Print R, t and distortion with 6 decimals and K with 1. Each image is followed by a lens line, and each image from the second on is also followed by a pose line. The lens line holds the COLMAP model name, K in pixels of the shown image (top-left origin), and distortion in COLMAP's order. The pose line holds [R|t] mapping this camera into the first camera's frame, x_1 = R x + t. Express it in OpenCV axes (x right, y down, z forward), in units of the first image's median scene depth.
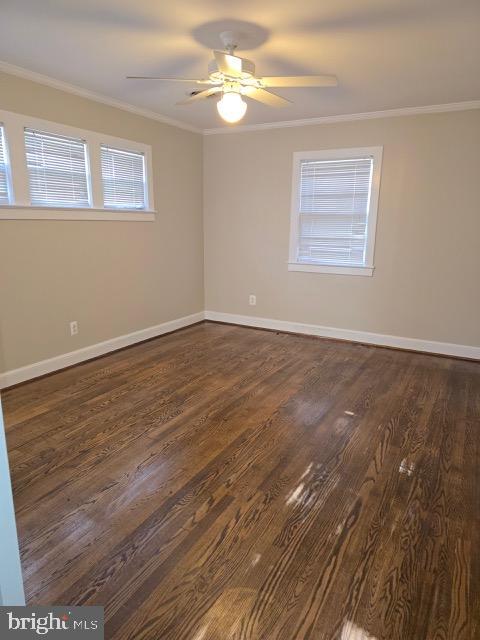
lens RADIAL K [[409.1, 0, 238.6], [0, 409.1, 319.7], [0, 0, 1]] dist [0.024239, 0.000642]
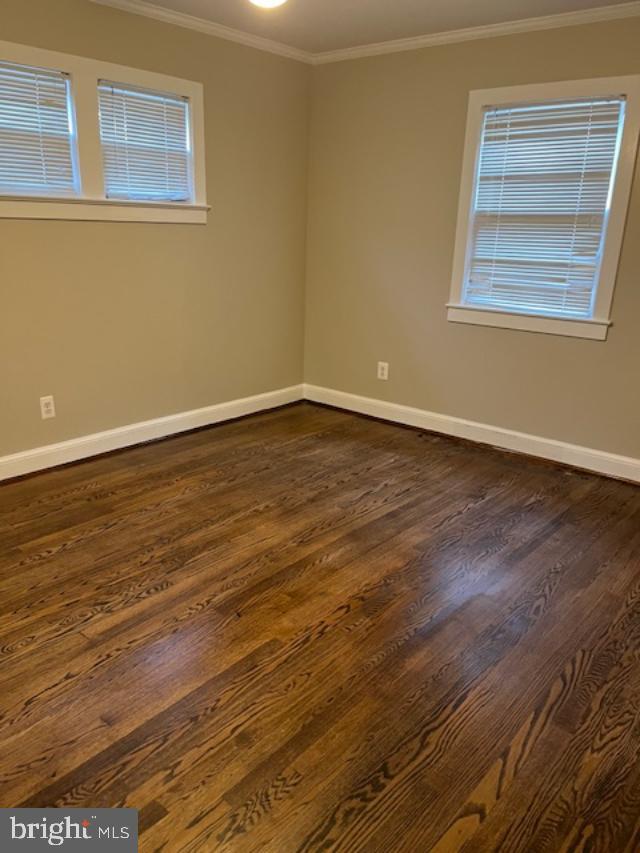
lens RADIAL K [[625.5, 0, 317.3], [0, 625.5, 429.7], [0, 0, 1]] dist [0.026529, -0.034841]
pose [[0.980826, 0.074395, -0.180127, 0.143091], [-0.060120, 0.994696, 0.083462, -0.045378], [0.185381, -0.071032, 0.980096, 0.188882]]
